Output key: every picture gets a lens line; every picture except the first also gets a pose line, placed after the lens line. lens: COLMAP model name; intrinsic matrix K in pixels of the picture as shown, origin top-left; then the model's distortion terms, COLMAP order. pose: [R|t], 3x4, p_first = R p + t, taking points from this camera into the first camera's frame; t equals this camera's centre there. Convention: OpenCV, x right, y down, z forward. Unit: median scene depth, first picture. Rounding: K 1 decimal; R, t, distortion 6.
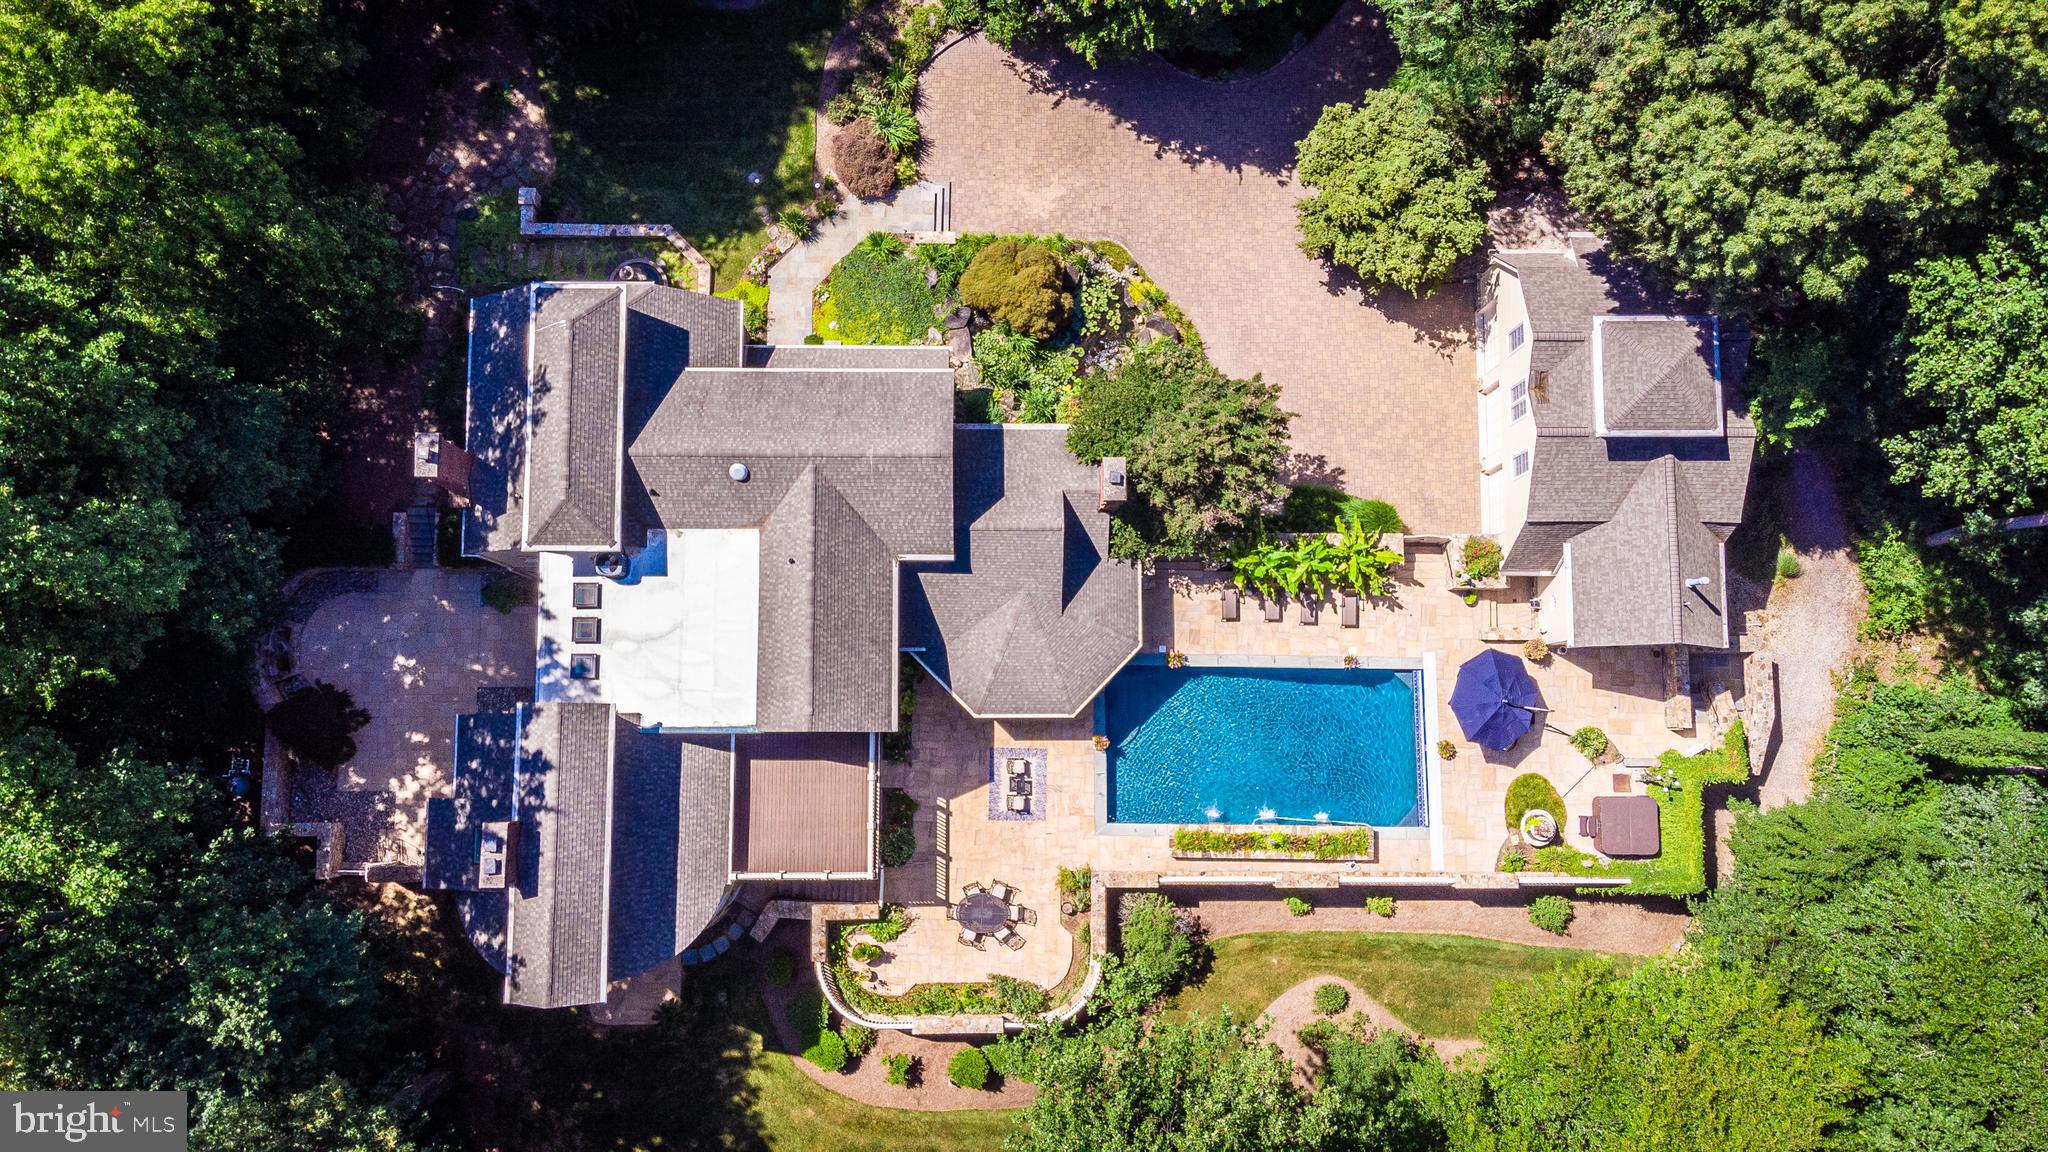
lens RADIAL K [[1427.7, 0, 1020.6], [0, 1427.7, 569.0], [0, 0, 1]] dist [-0.009064, -0.001878]
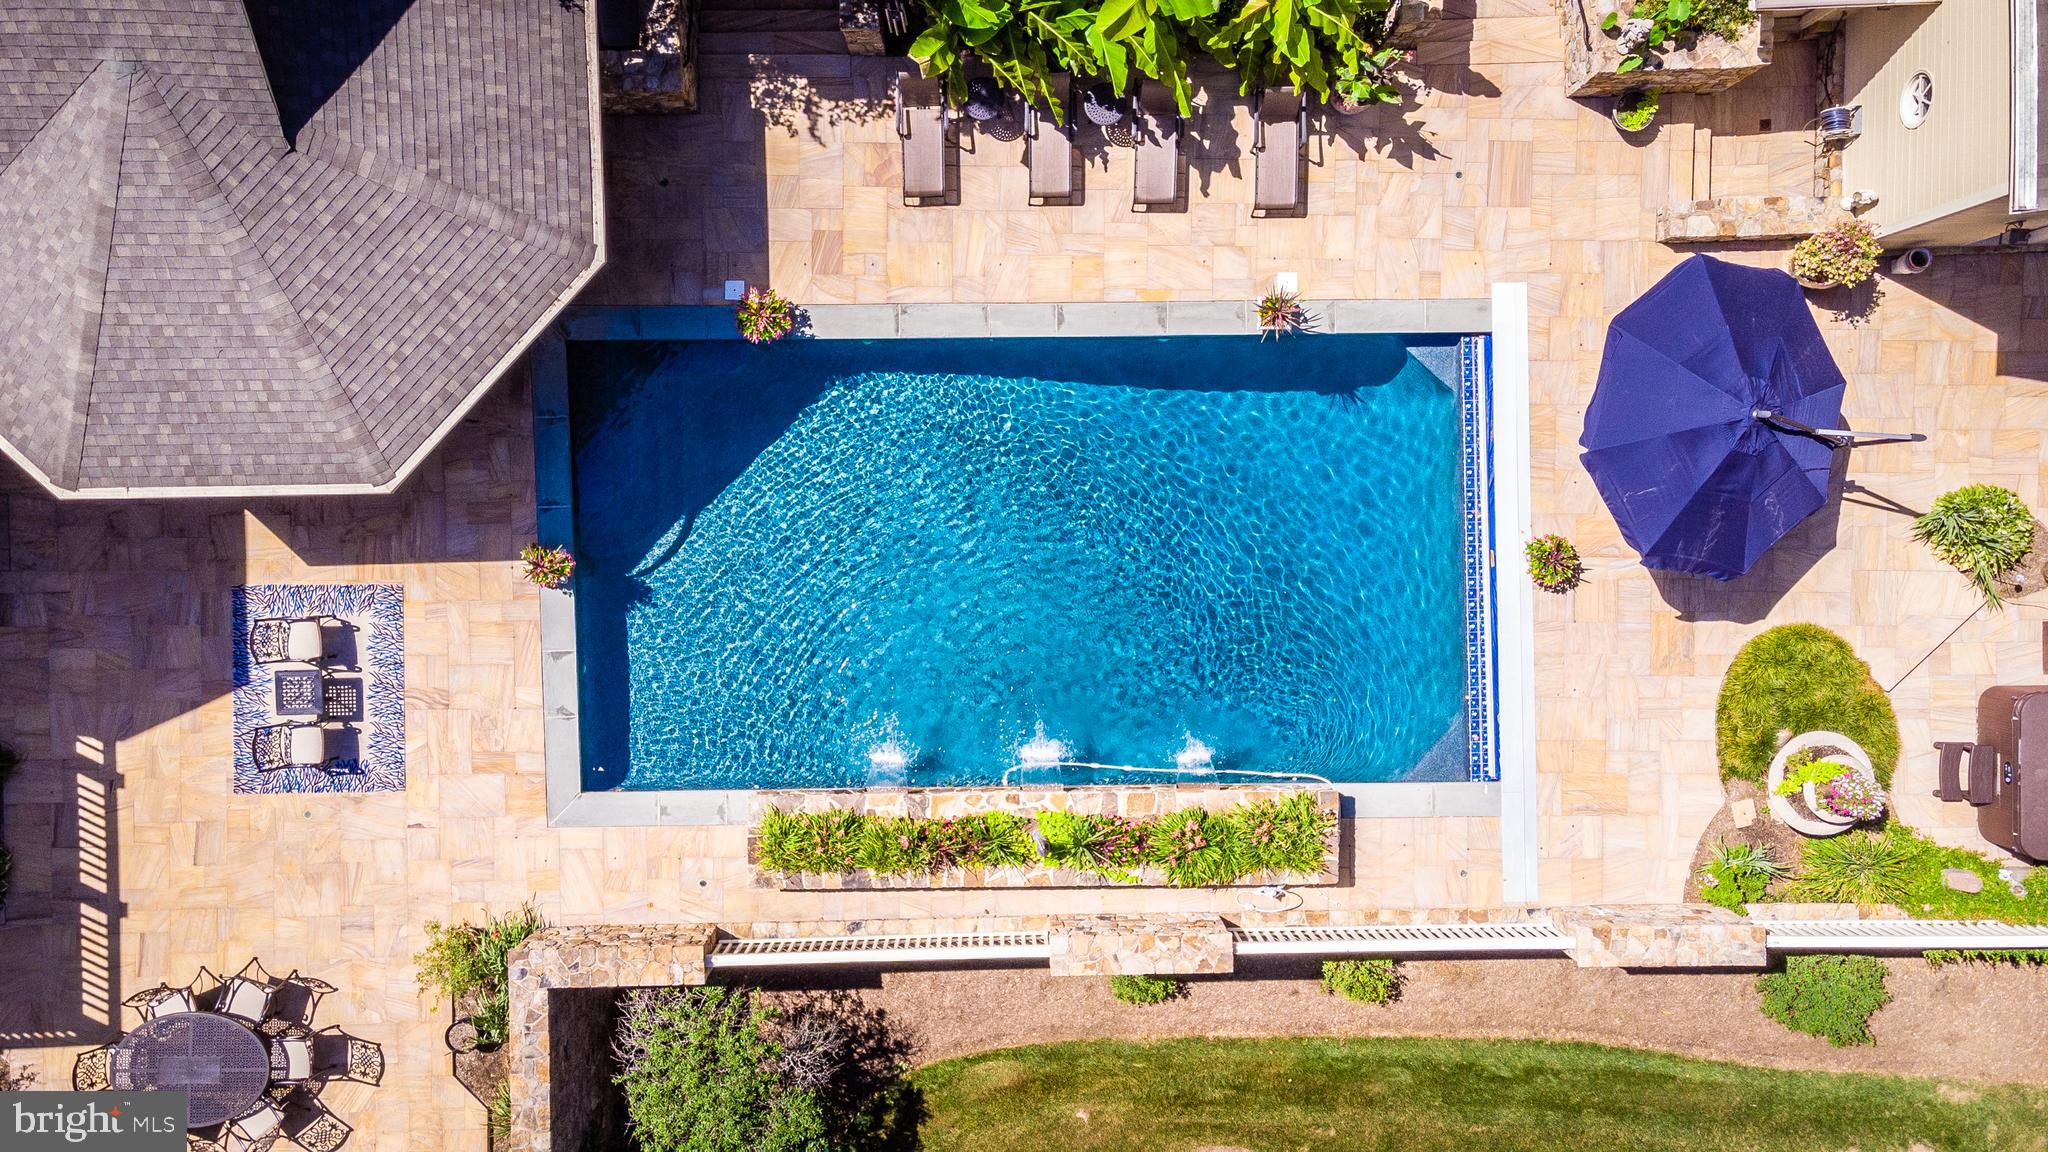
lens RADIAL K [[1497.7, 0, 1019.2], [0, 1497.7, 579.0], [0, 0, 1]] dist [0.042697, 0.008312]
pose [[0.999745, -0.022523, 0.001771, 0.168385], [0.021983, 0.987849, 0.153853, 0.071490], [-0.005215, -0.153775, 0.988092, 0.639913]]
